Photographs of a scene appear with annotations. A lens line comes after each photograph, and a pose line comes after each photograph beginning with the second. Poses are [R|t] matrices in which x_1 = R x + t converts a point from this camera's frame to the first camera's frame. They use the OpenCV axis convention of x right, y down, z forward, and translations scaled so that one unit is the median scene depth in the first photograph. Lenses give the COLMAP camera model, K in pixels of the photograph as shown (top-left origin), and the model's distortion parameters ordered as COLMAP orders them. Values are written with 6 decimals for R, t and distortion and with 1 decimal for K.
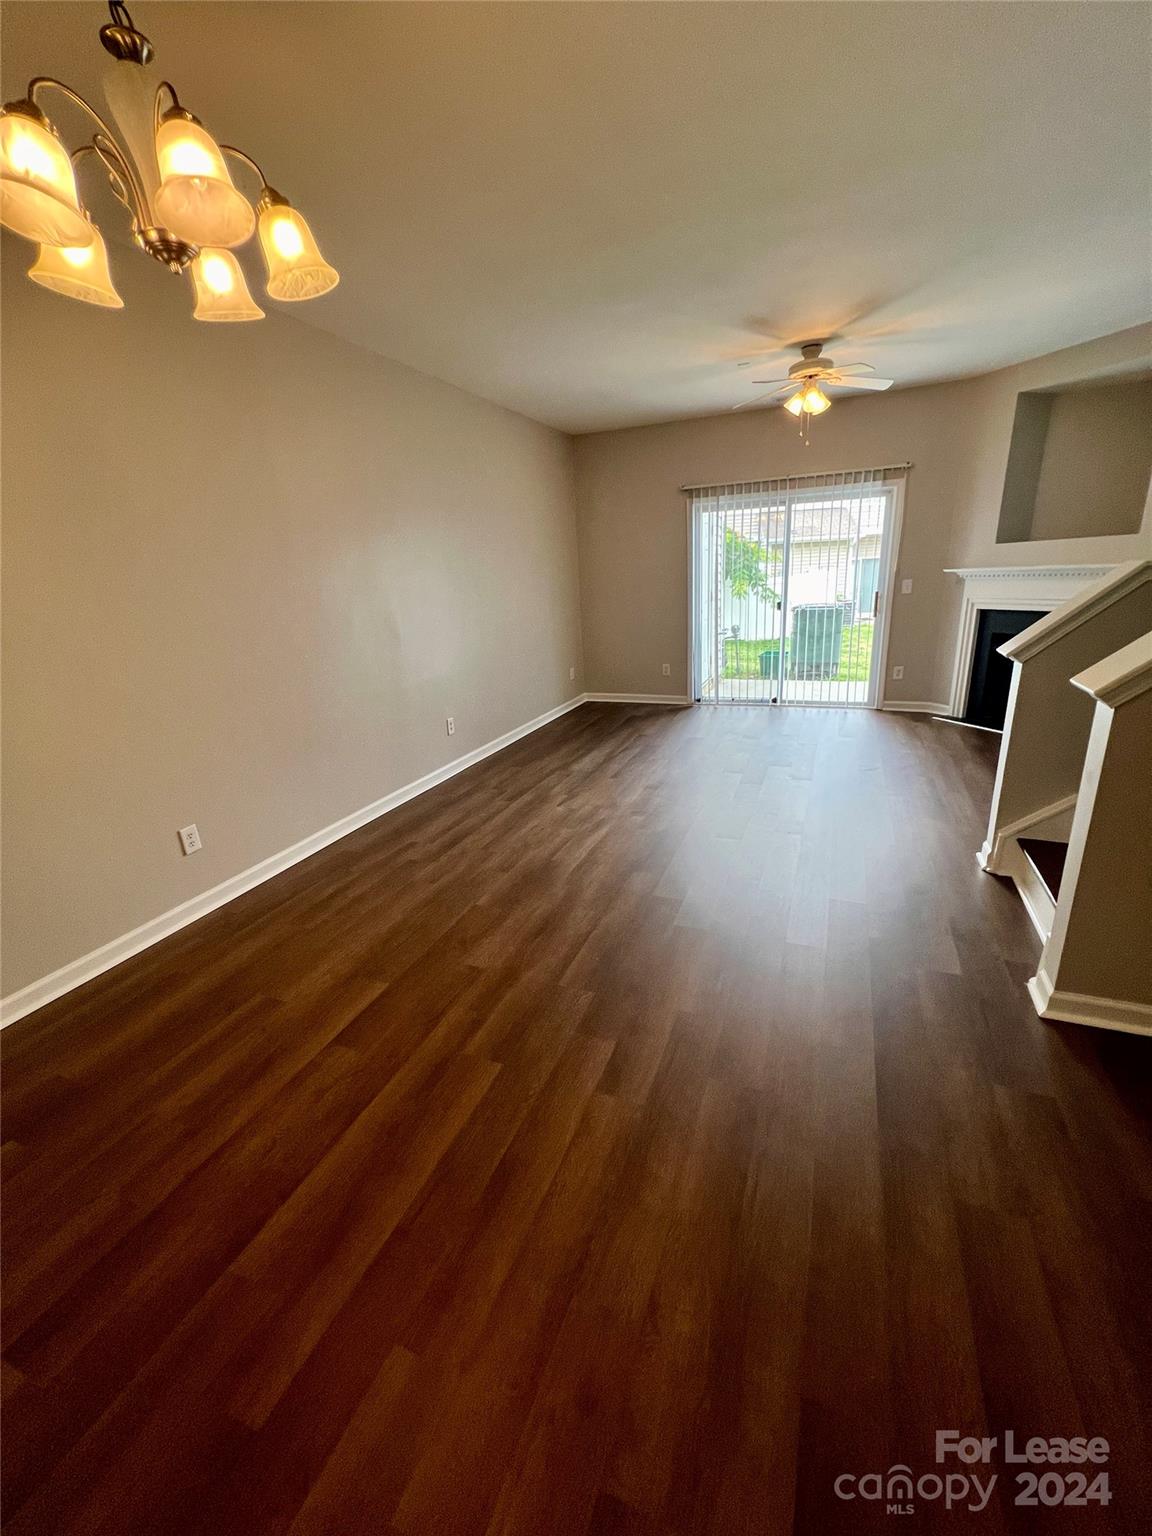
lens RADIAL K [[616.3, 0, 579.8], [0, 616.3, 762.2], [0, 0, 1]] dist [-0.000766, 0.000110]
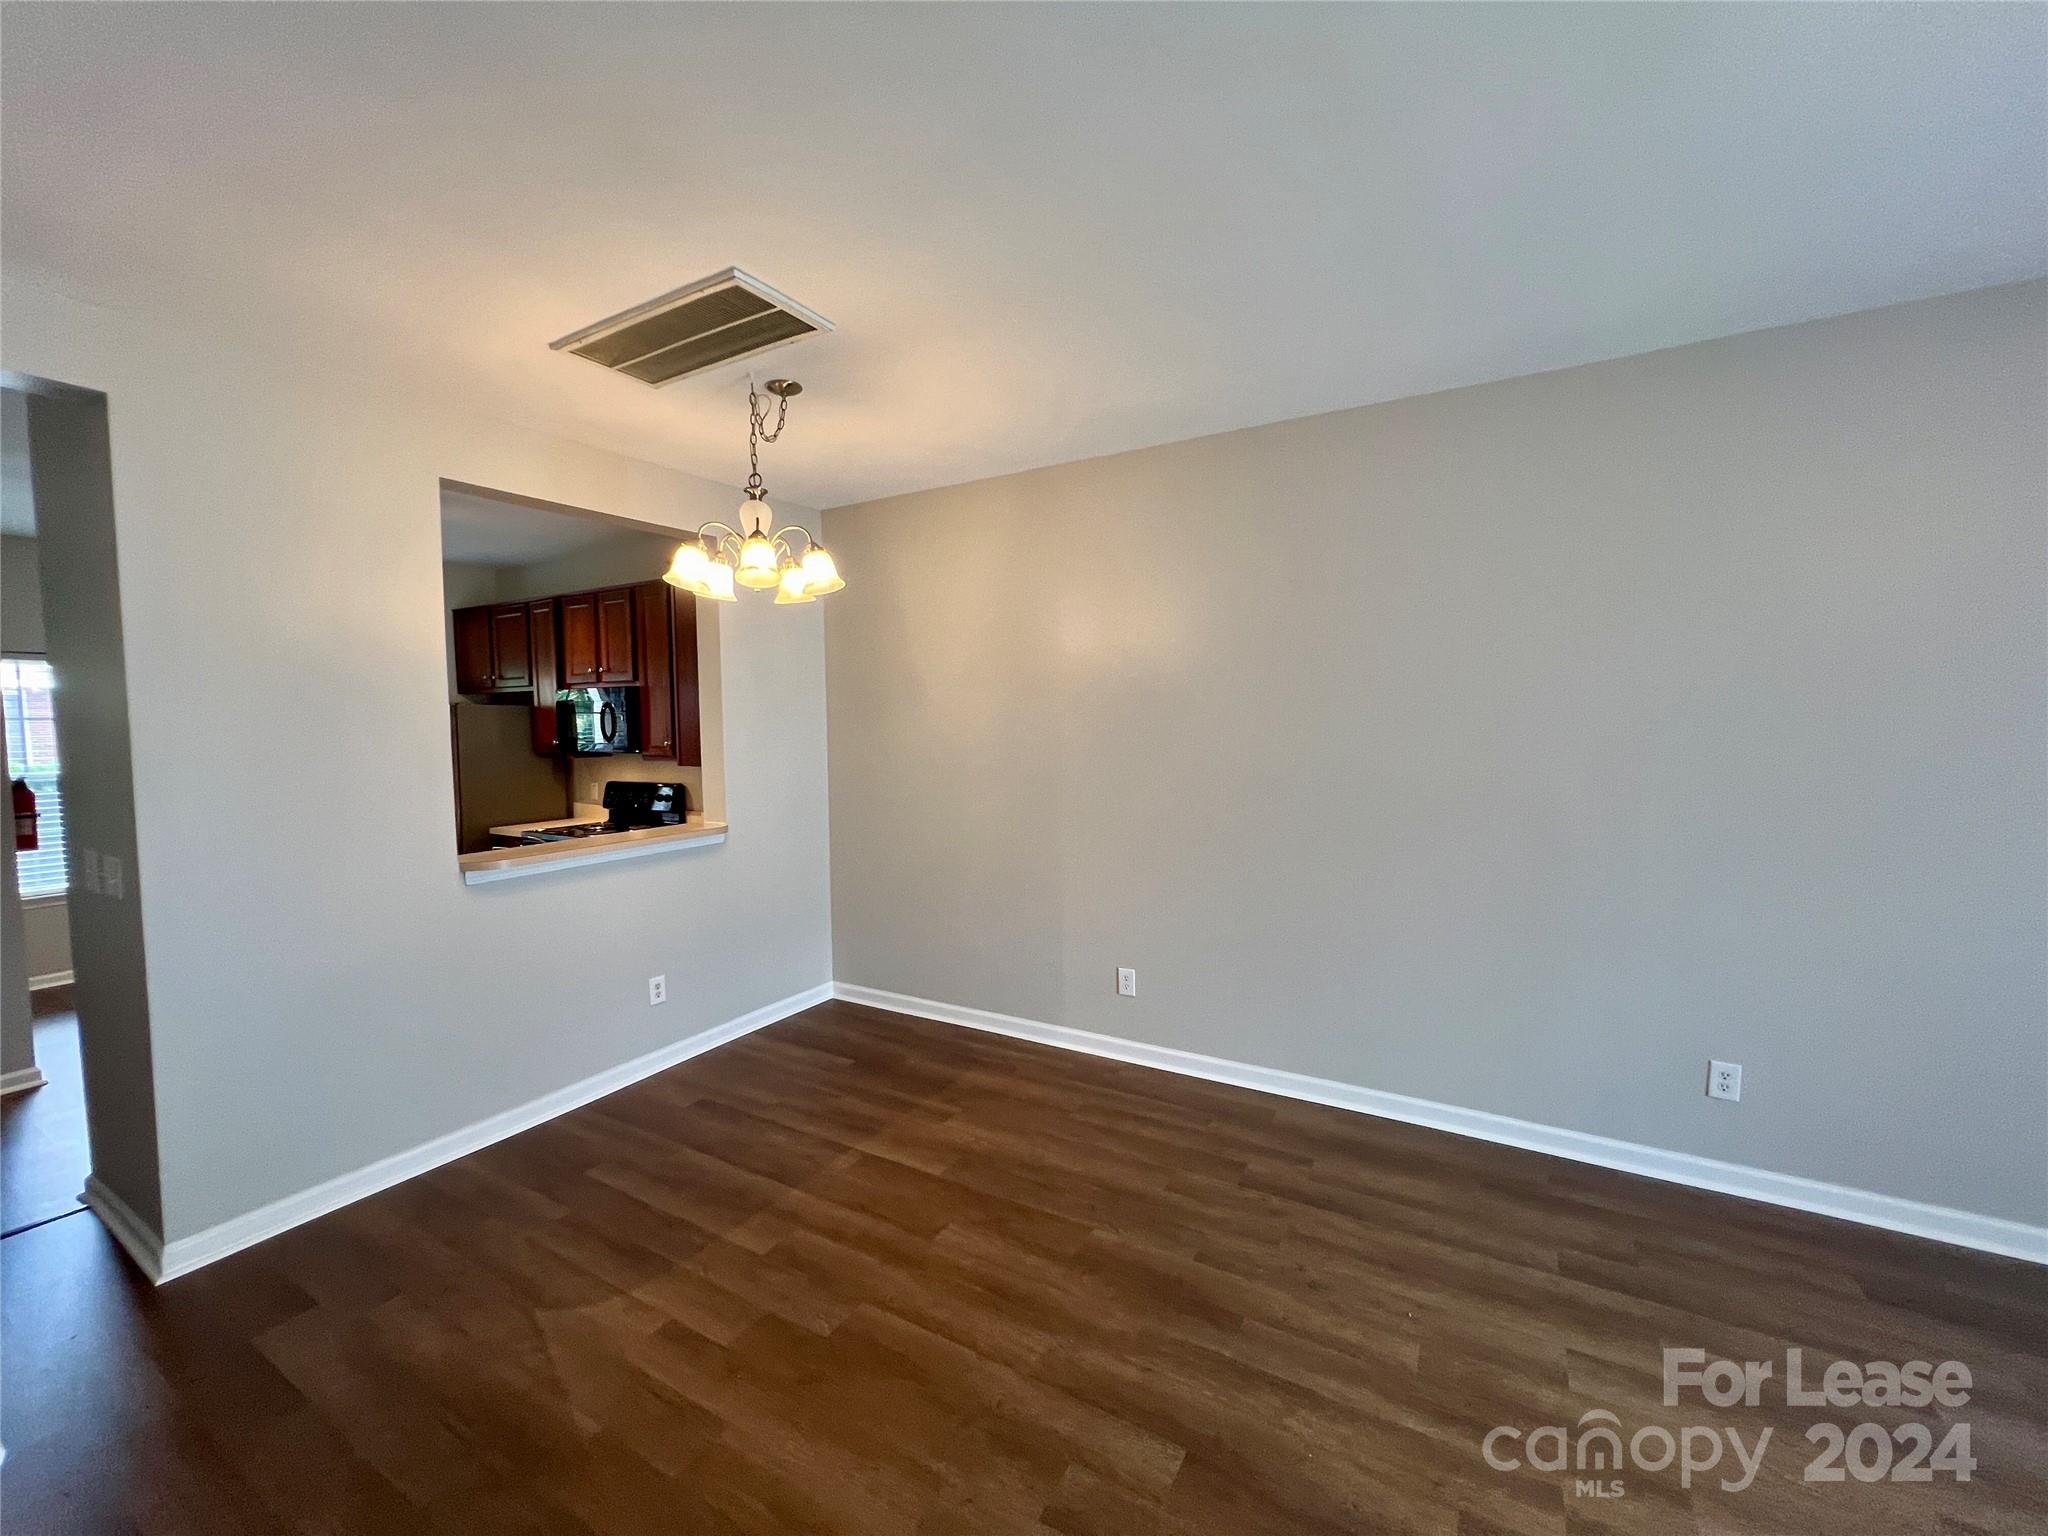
lens RADIAL K [[826.8, 0, 1024.0], [0, 826.8, 768.0], [0, 0, 1]] dist [-0.000521, -0.000427]
pose [[-0.141315, 0.118961, -0.982791, 0.449940], [-0.276183, 0.948600, 0.154534, -0.245354], [0.950659, 0.293268, -0.101196, 0.585096]]
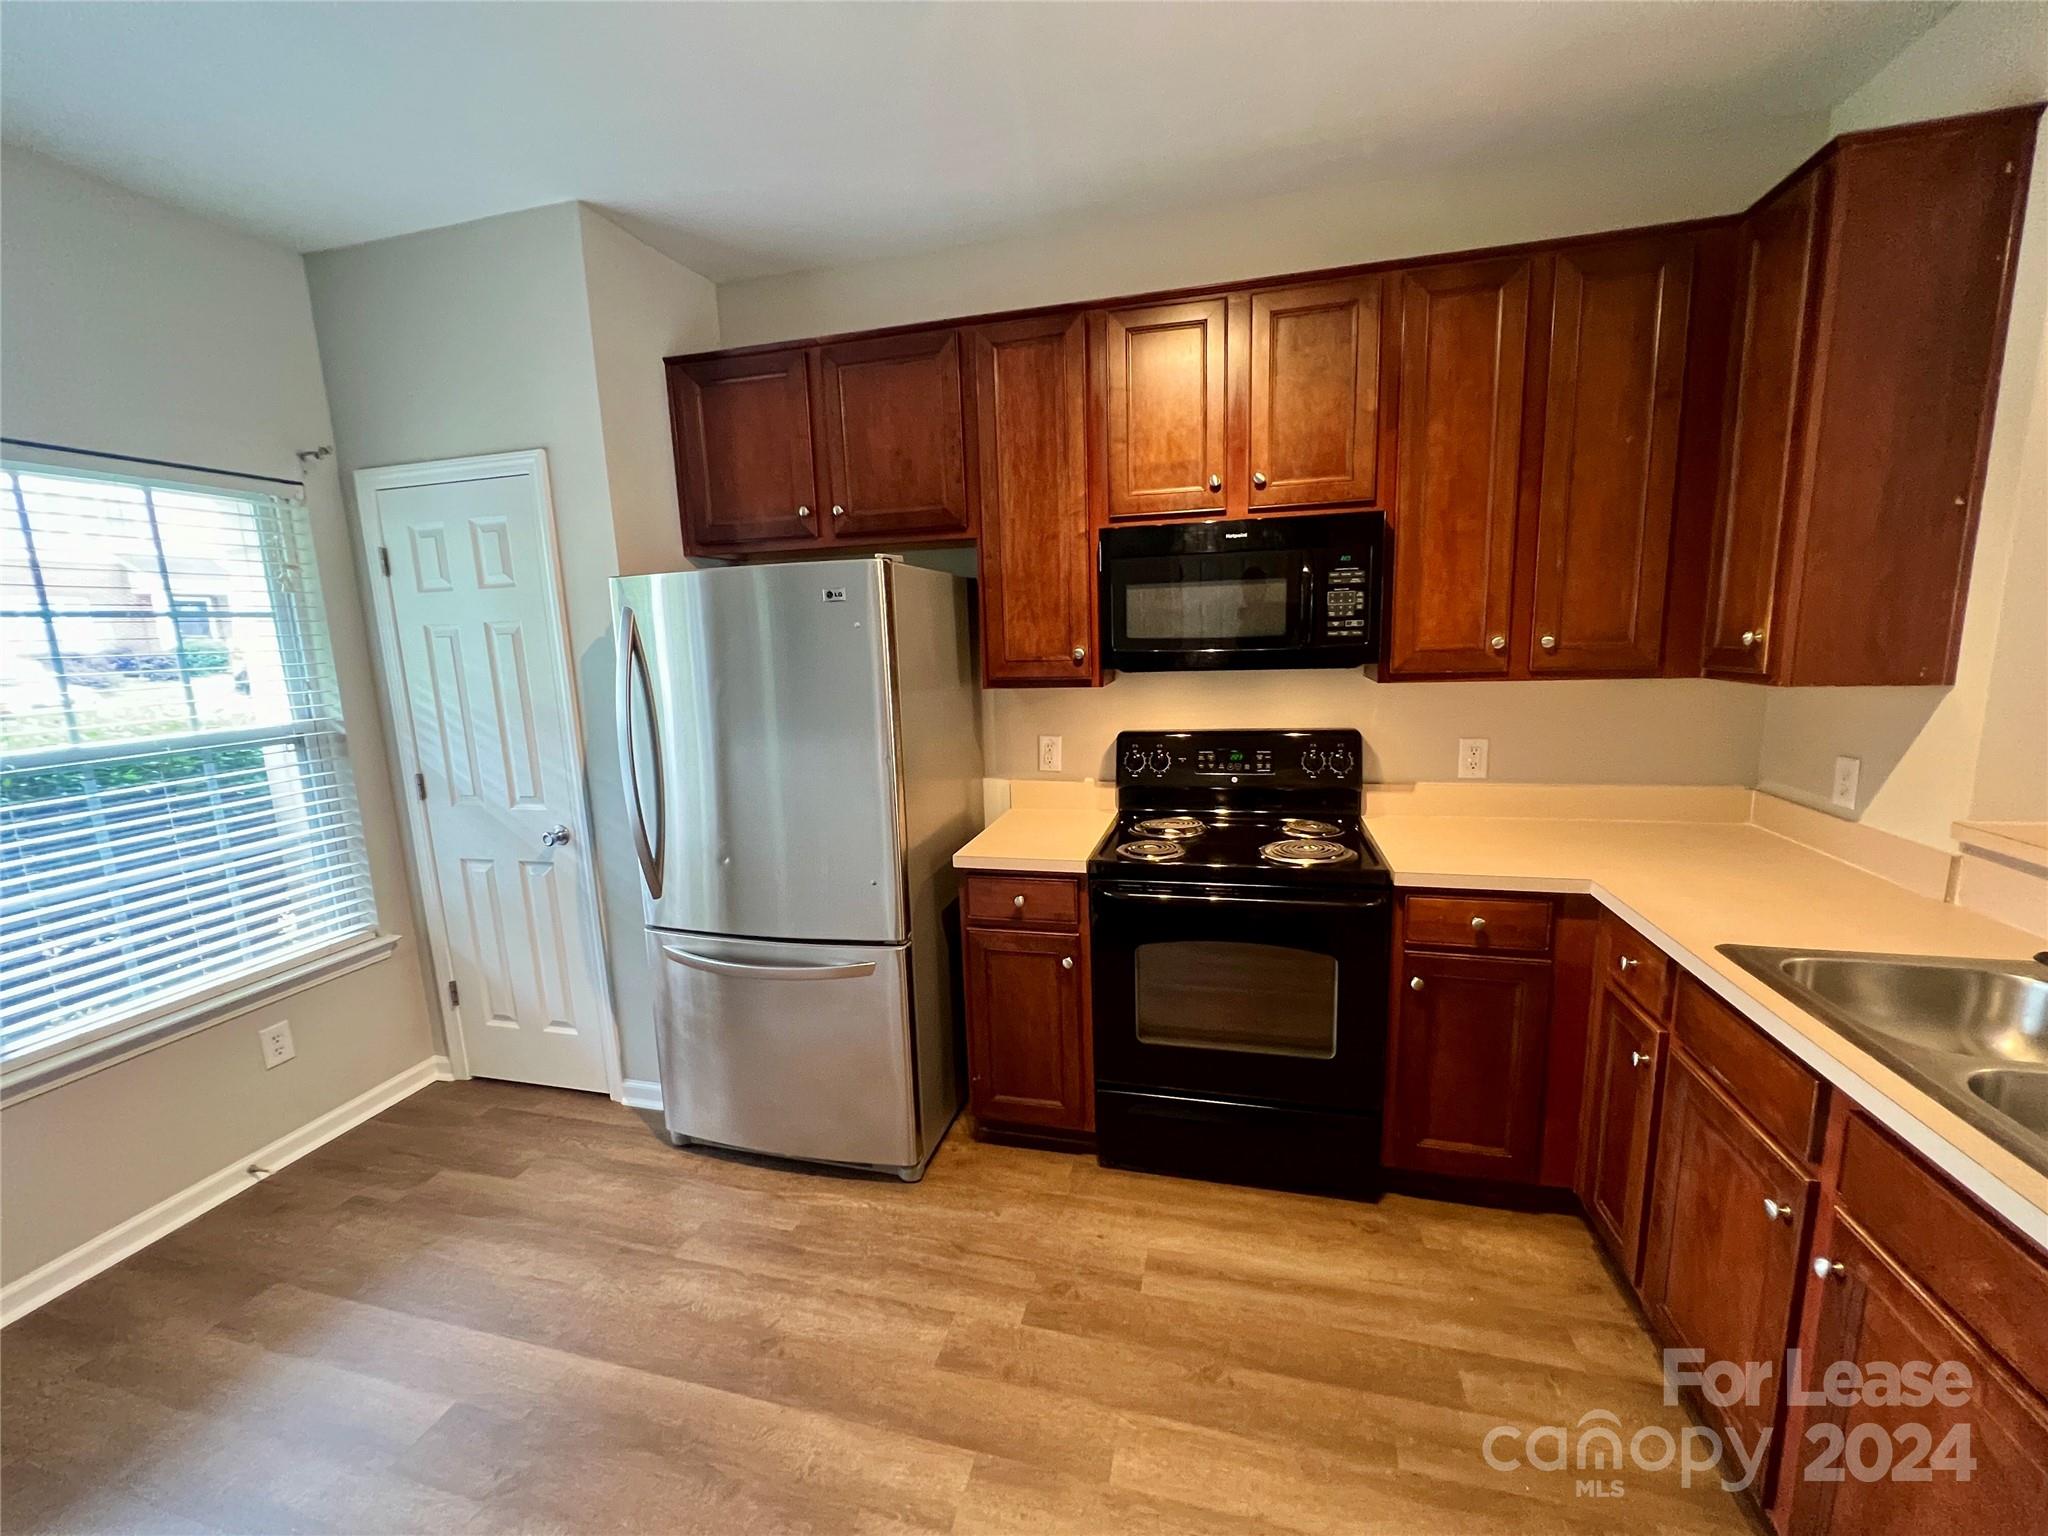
lens RADIAL K [[821.0, 0, 1024.0], [0, 821.0, 768.0], [0, 0, 1]] dist [-0.006192, 0.000042]
pose [[0.135355, 0.220176, -0.966024, -0.148343], [-0.270632, 0.946136, 0.177723, 0.101362], [0.953120, 0.237381, 0.187651, -0.373112]]
